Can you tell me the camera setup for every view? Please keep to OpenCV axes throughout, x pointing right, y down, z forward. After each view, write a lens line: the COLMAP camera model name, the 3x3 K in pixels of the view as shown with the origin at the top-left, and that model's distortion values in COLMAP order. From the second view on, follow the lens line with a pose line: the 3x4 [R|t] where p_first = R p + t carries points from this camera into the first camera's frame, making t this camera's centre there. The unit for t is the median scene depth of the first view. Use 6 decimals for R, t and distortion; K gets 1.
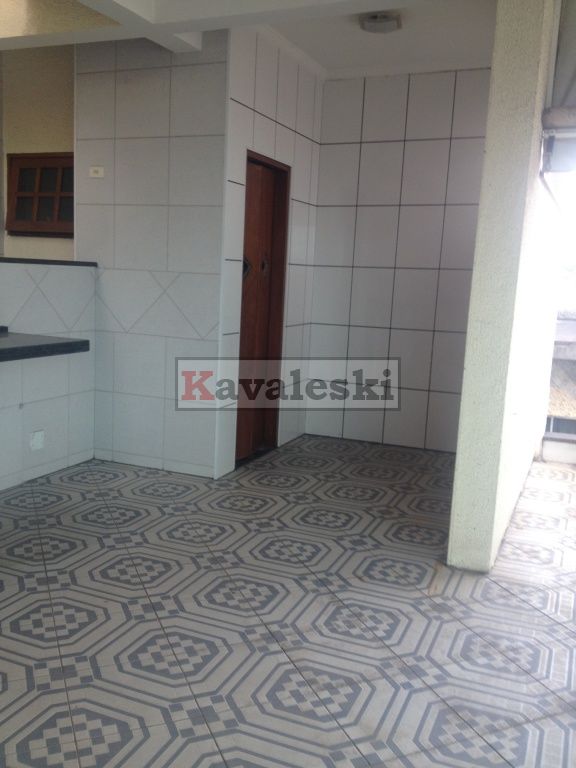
lens RADIAL K [[701.1, 0, 287.4], [0, 701.1, 384.1], [0, 0, 1]] dist [0.000743, 0.000000]
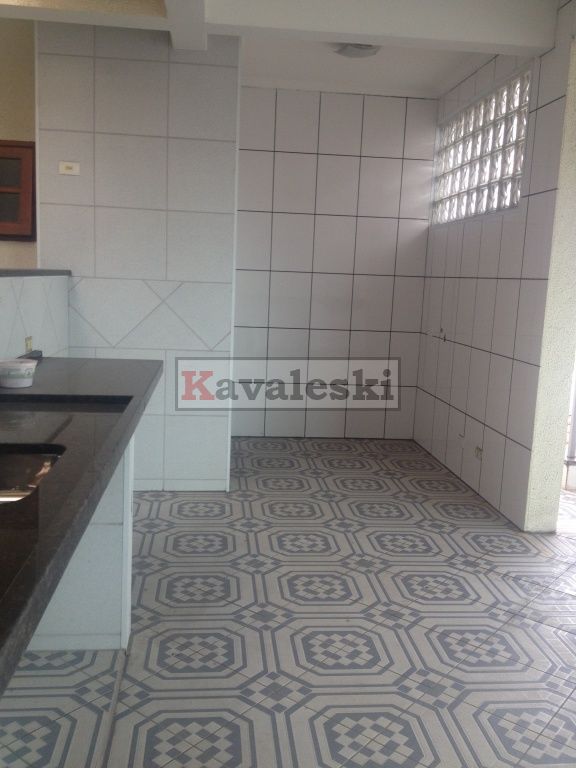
lens RADIAL K [[701.1, 0, 258.9], [0, 701.1, 391.1], [0, 0, 1]] dist [0.000743, 0.000000]
pose [[0.889968, -0.078660, 0.449188, -0.697449], [0.068944, 0.996898, 0.037974, -0.055875], [-0.450782, -0.002827, 0.892630, 0.143024]]
